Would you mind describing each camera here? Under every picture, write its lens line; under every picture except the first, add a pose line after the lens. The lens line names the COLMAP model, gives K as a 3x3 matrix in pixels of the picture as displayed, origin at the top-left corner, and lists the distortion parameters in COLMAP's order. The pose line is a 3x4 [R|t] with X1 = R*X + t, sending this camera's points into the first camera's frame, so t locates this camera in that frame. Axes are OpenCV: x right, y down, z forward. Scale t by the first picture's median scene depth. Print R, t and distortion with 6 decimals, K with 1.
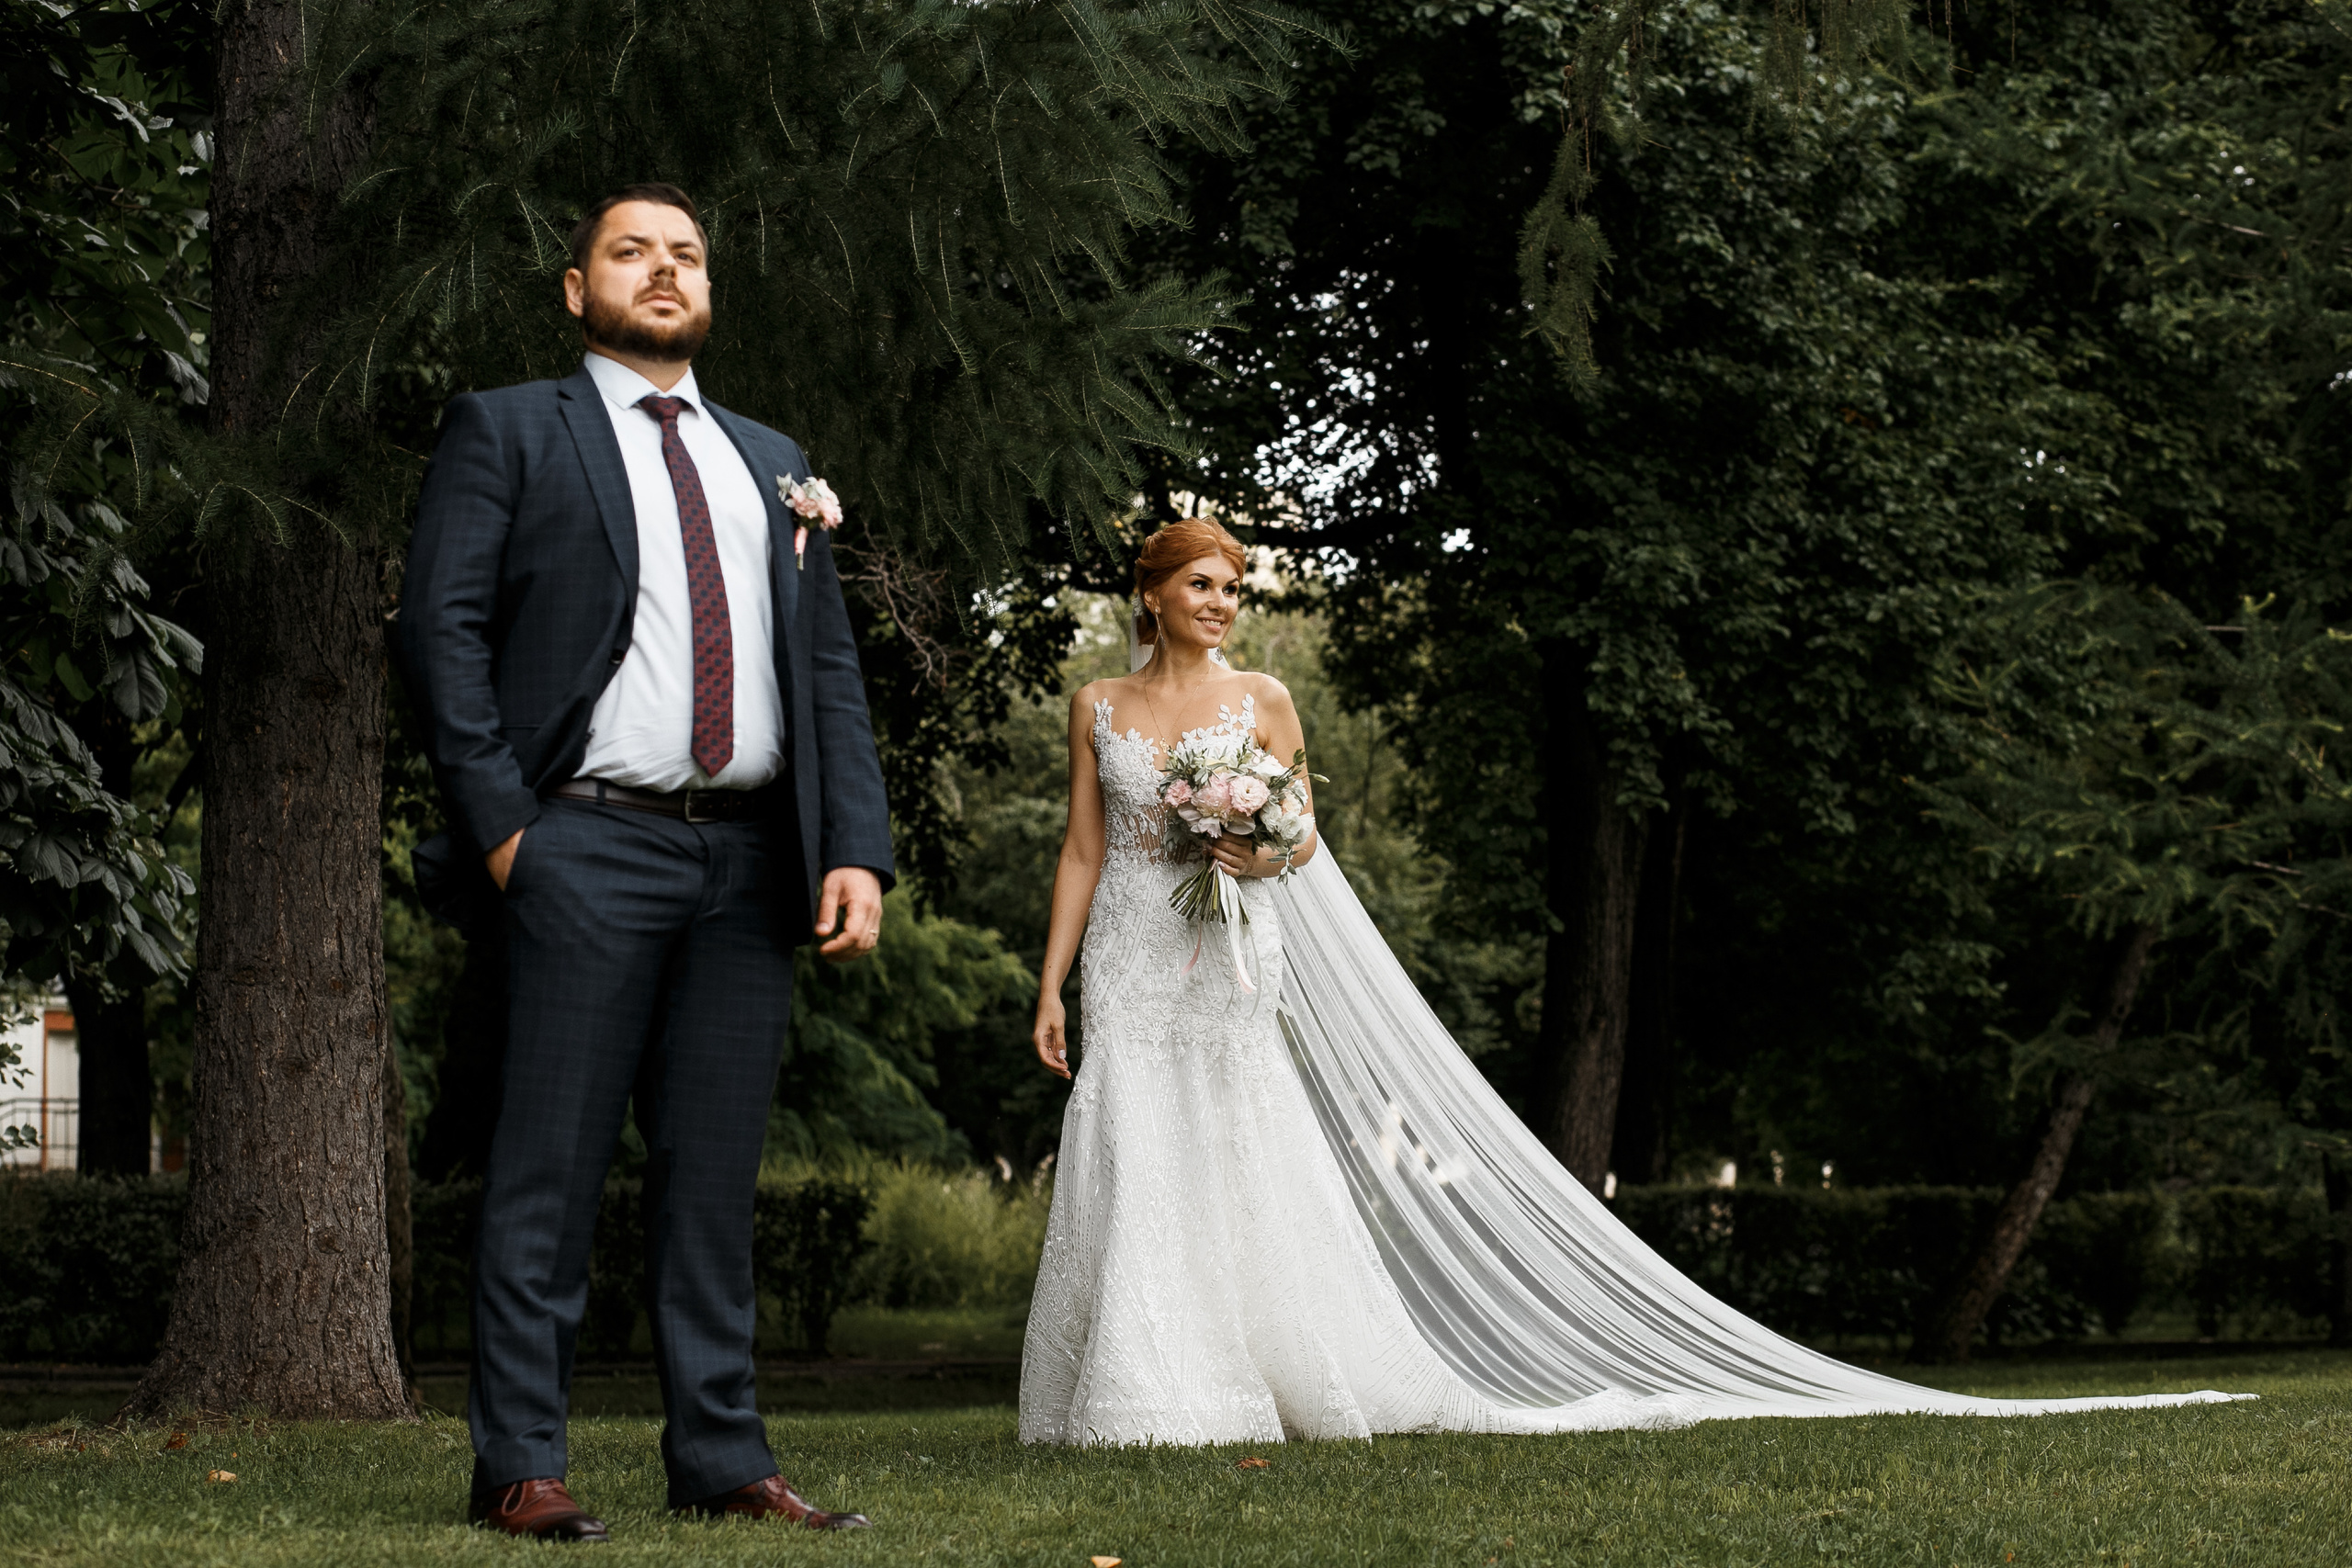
lens RADIAL K [[5769.7, 0, 1218.6], [0, 5769.7, 778.0], [0, 0, 1]] dist [-0.091878, -1.386287]
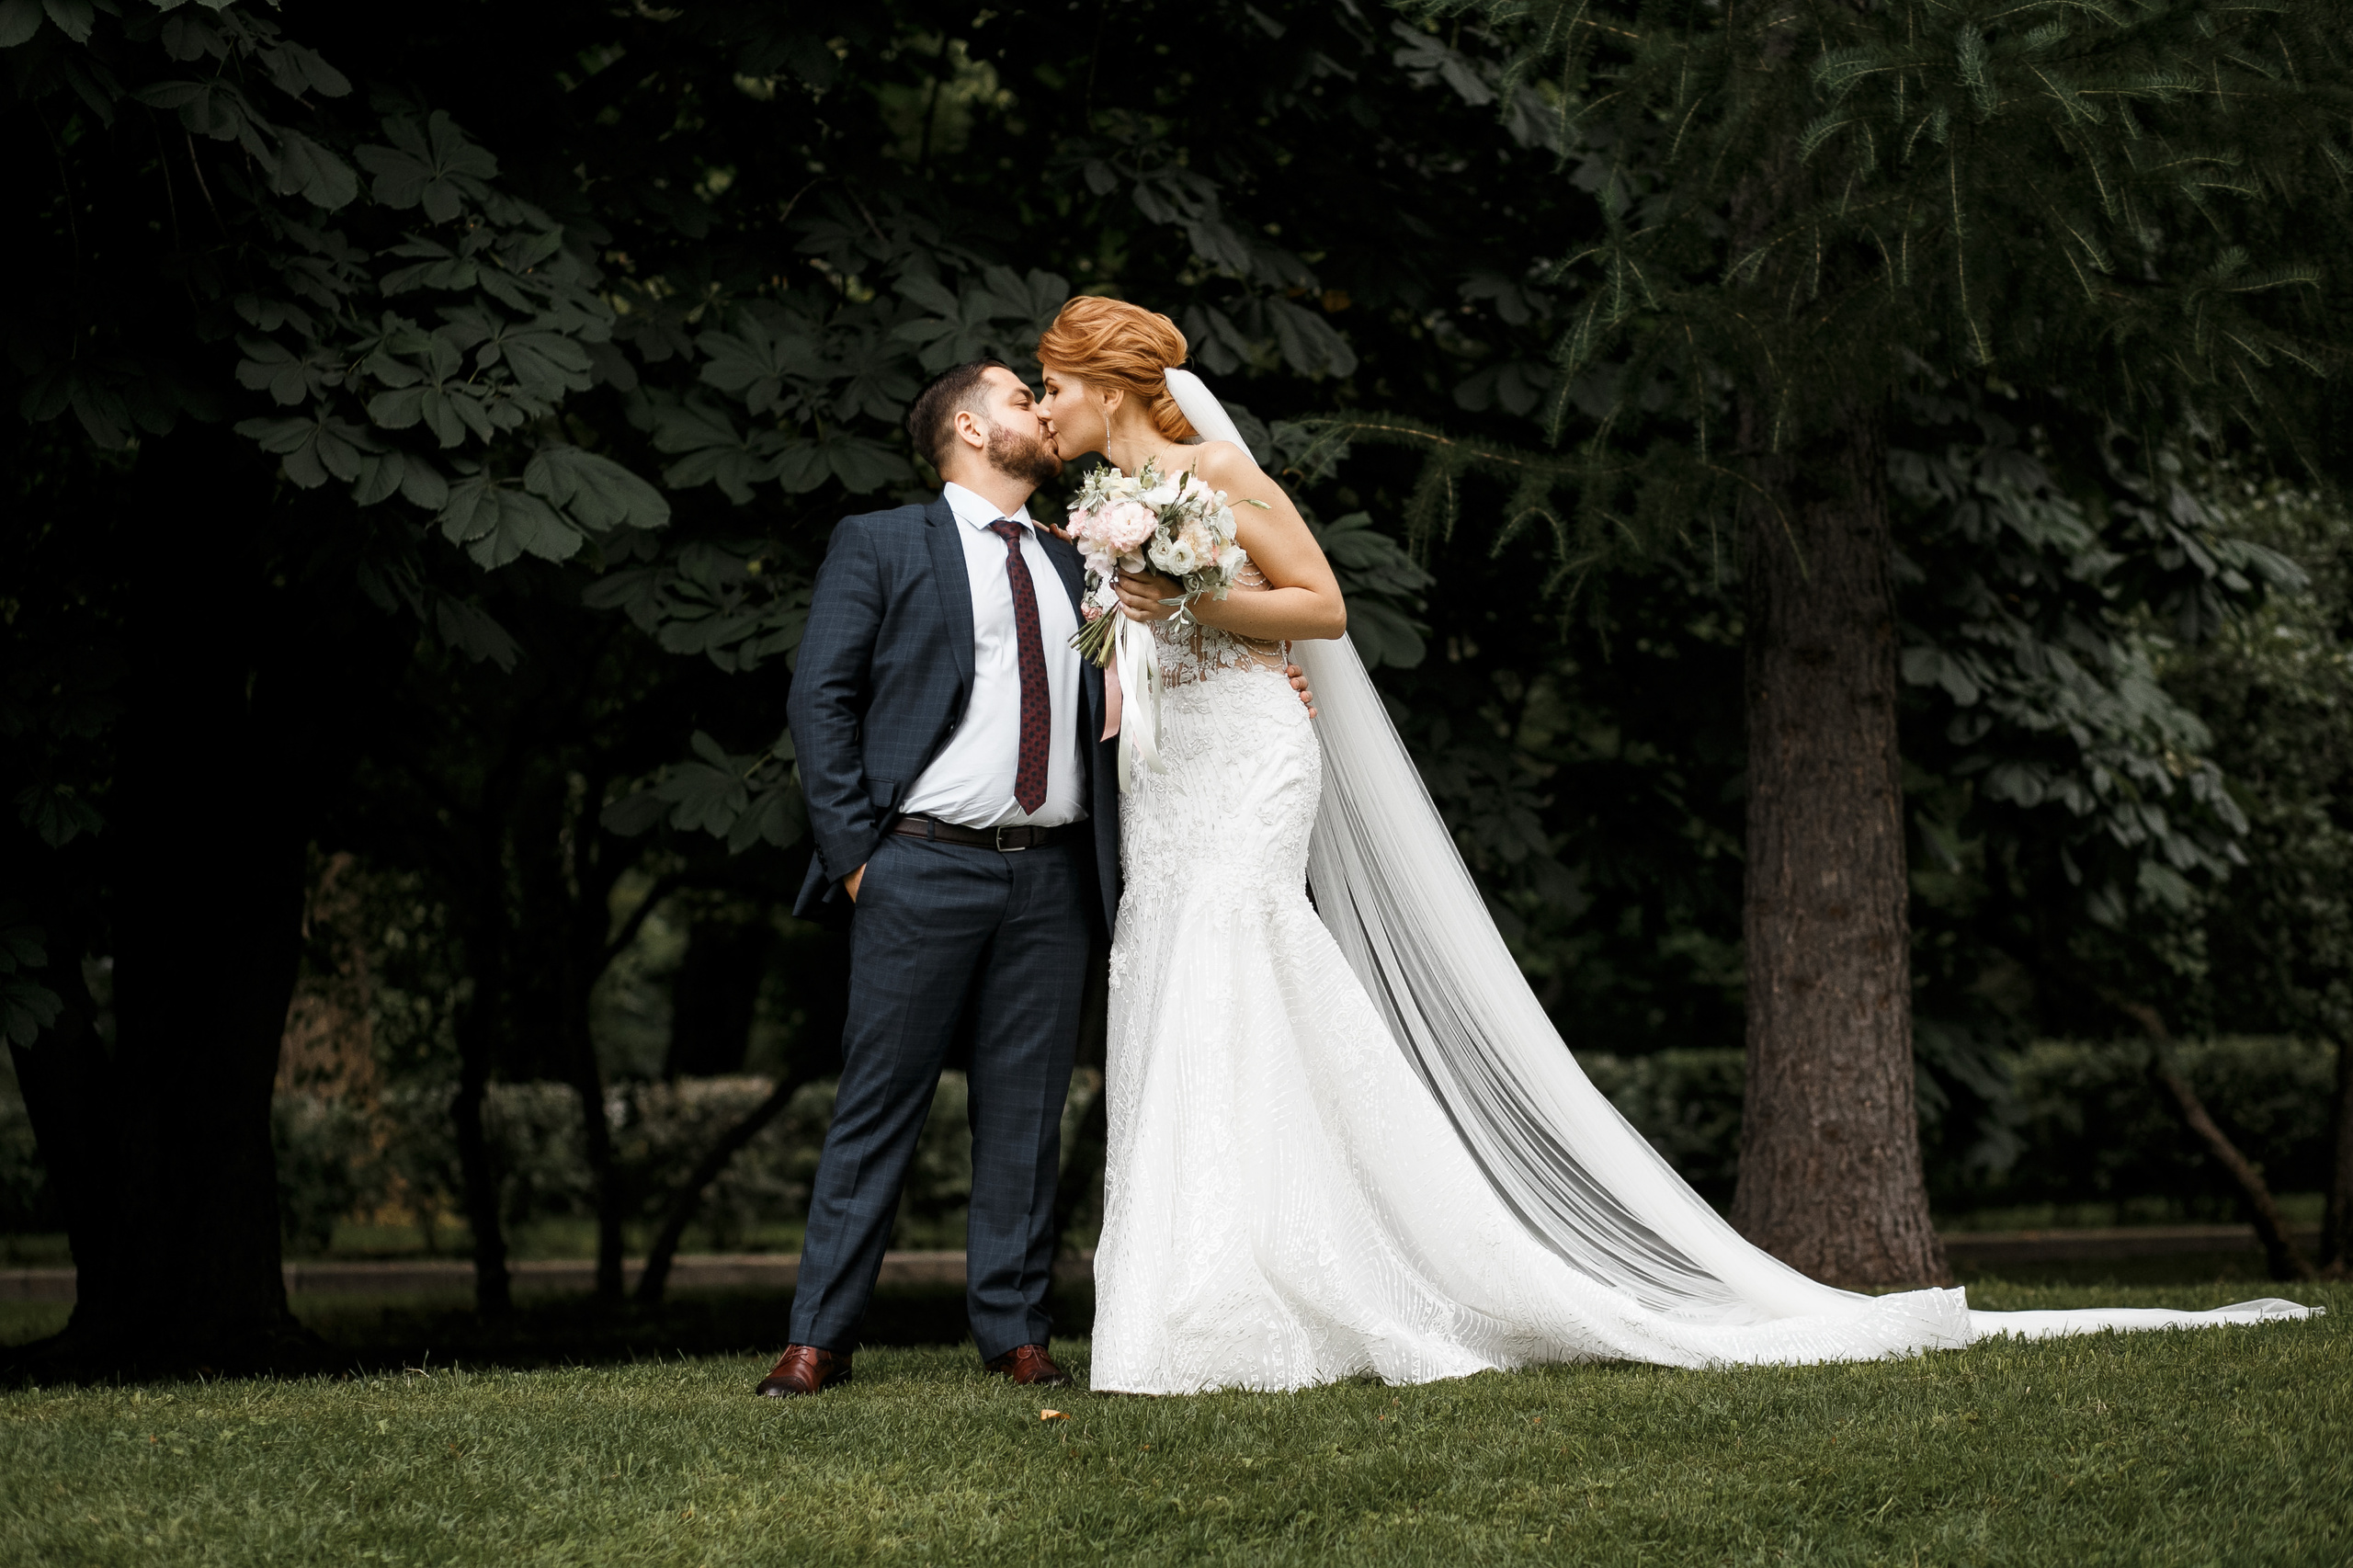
lens RADIAL K [[5795.4, 0, 1176.5], [0, 5795.4, 784.0], [0, 0, 1]] dist [-0.114341, -0.761169]
pose [[0.769838, -0.059076, -0.635499, 0.255732], [0.079160, 0.996857, 0.003226, -0.001974], [0.633311, -0.052789, 0.772095, 0.009825]]
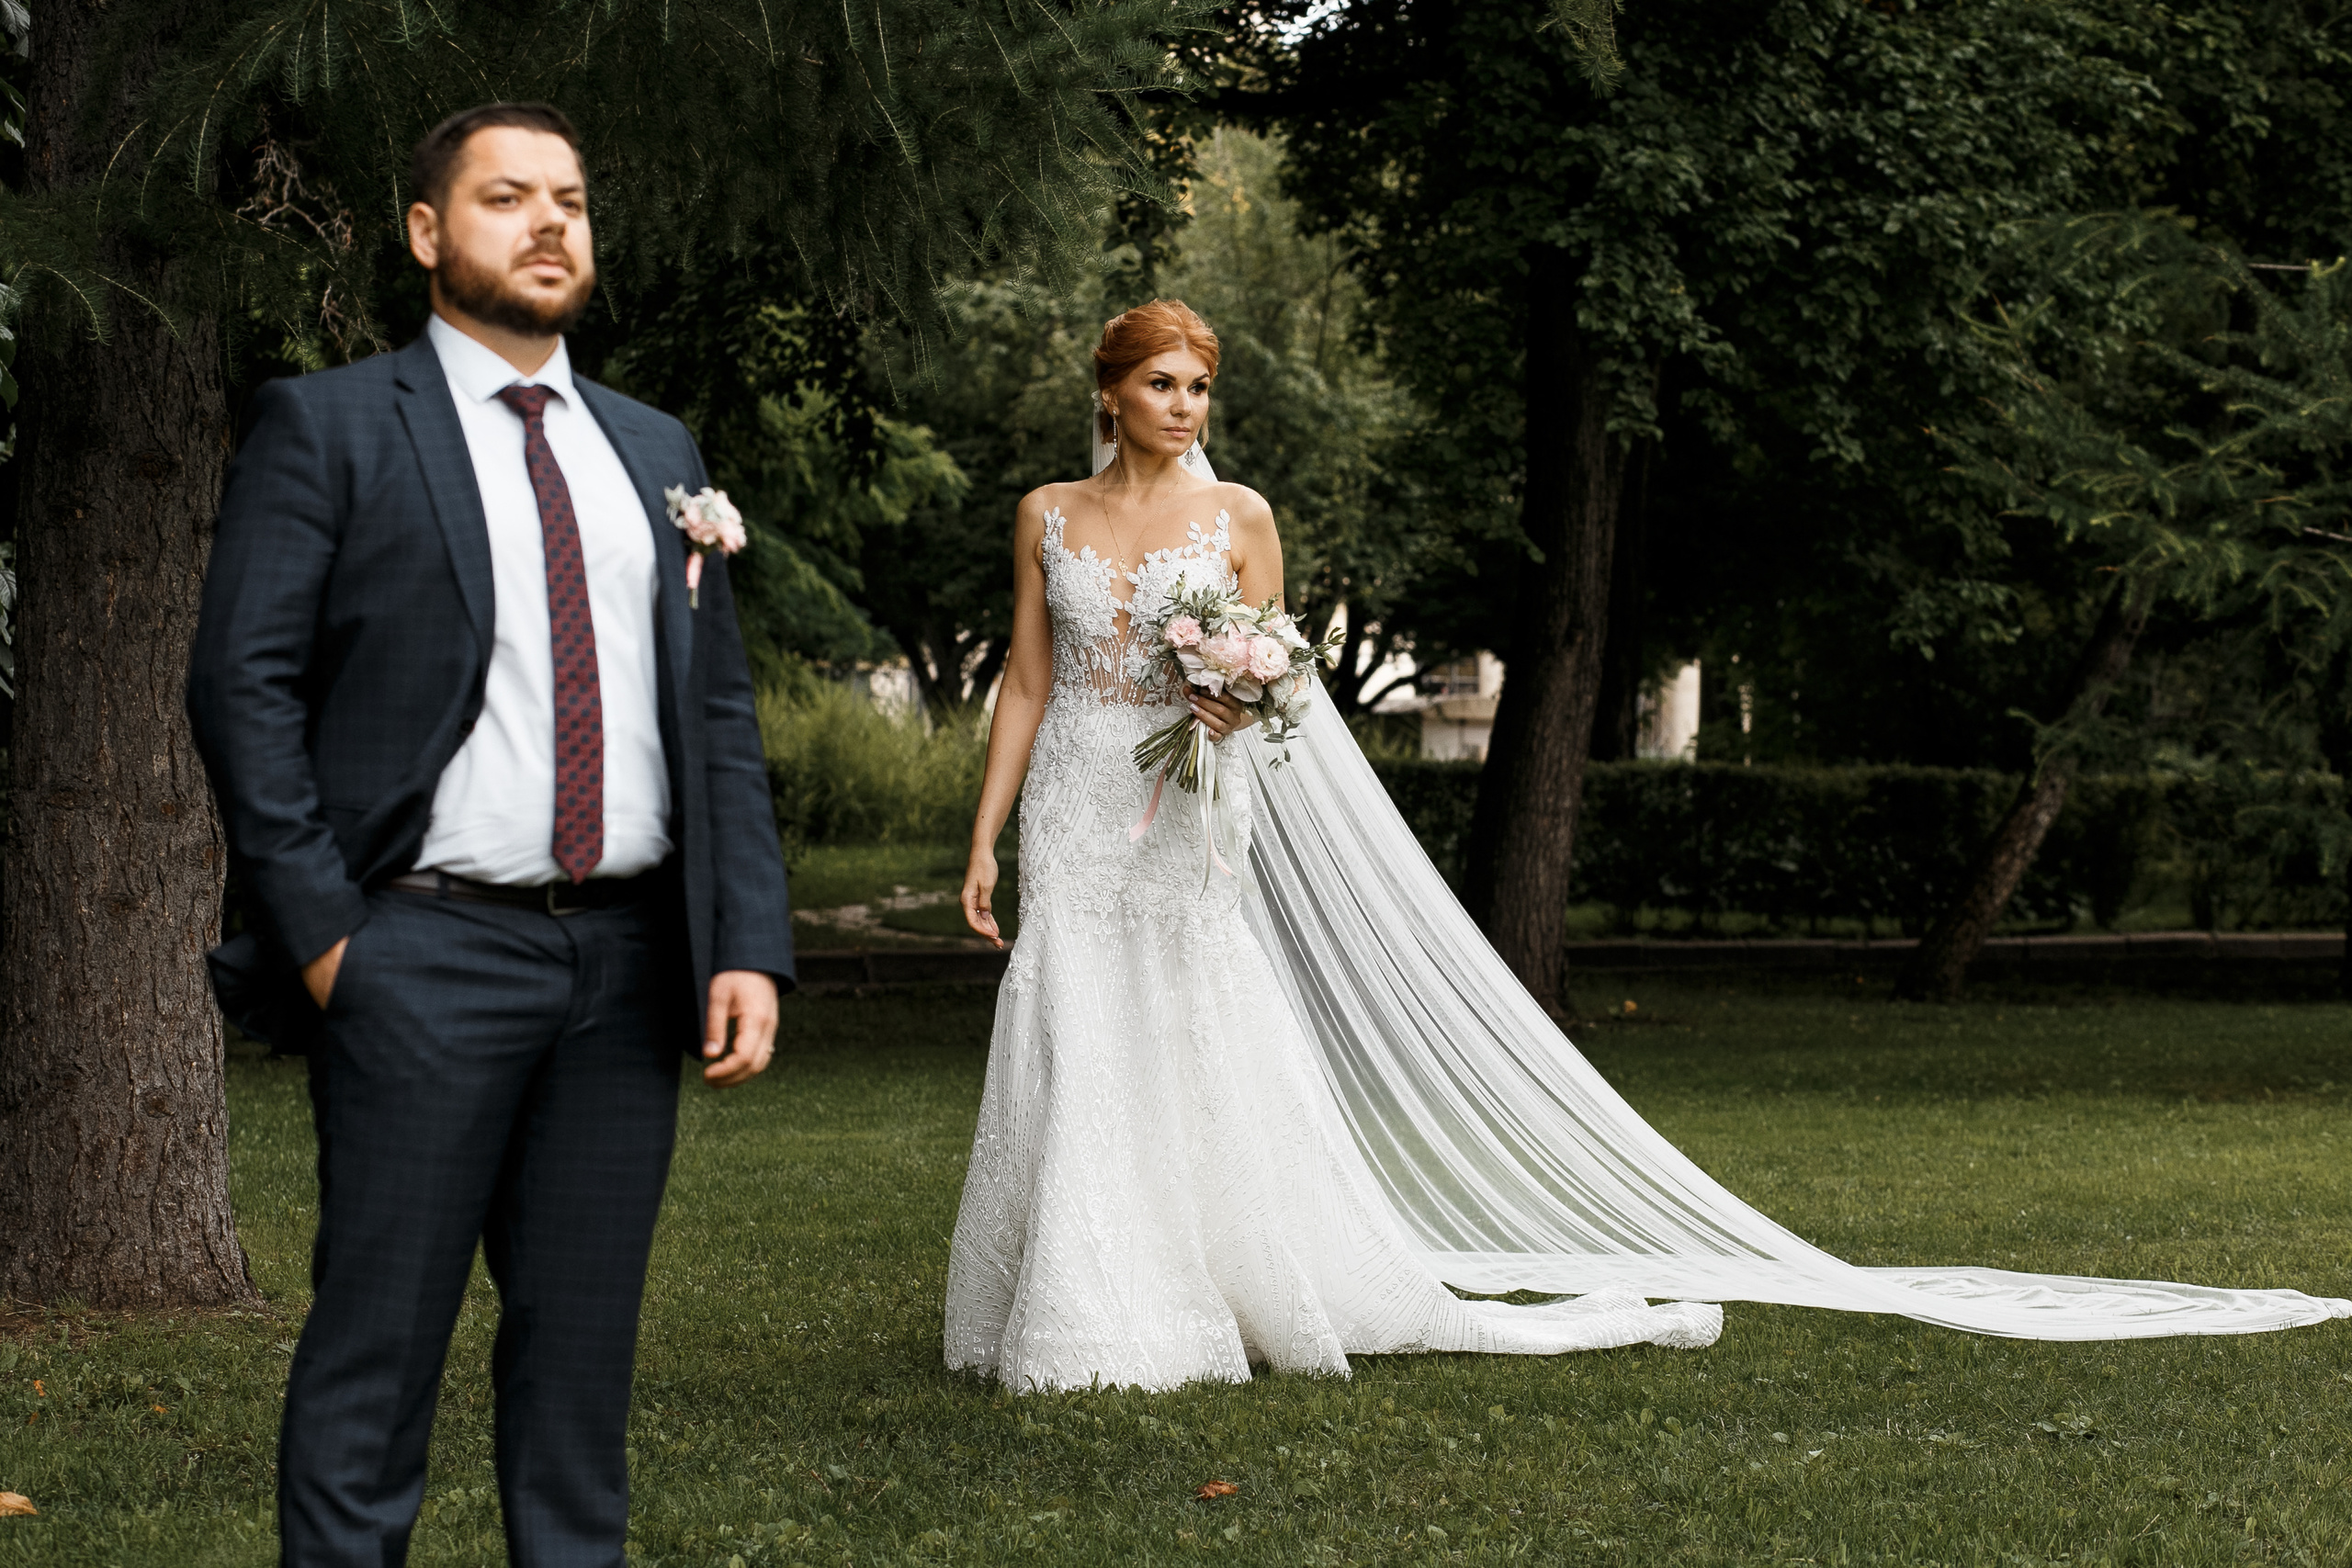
lens RADIAL K [[5917.3, 0, 1246.6], [0, 5917.3, 774.2], [0, 0, 1]] dist [-0.057677, -1.894604]
pose [[0.999681, 0.018934, 0.016710, -0.002779], [-0.020485, 0.994962, 0.098140, -0.031602], [-0.014768, -0.098451, 0.995032, 0.058451]]
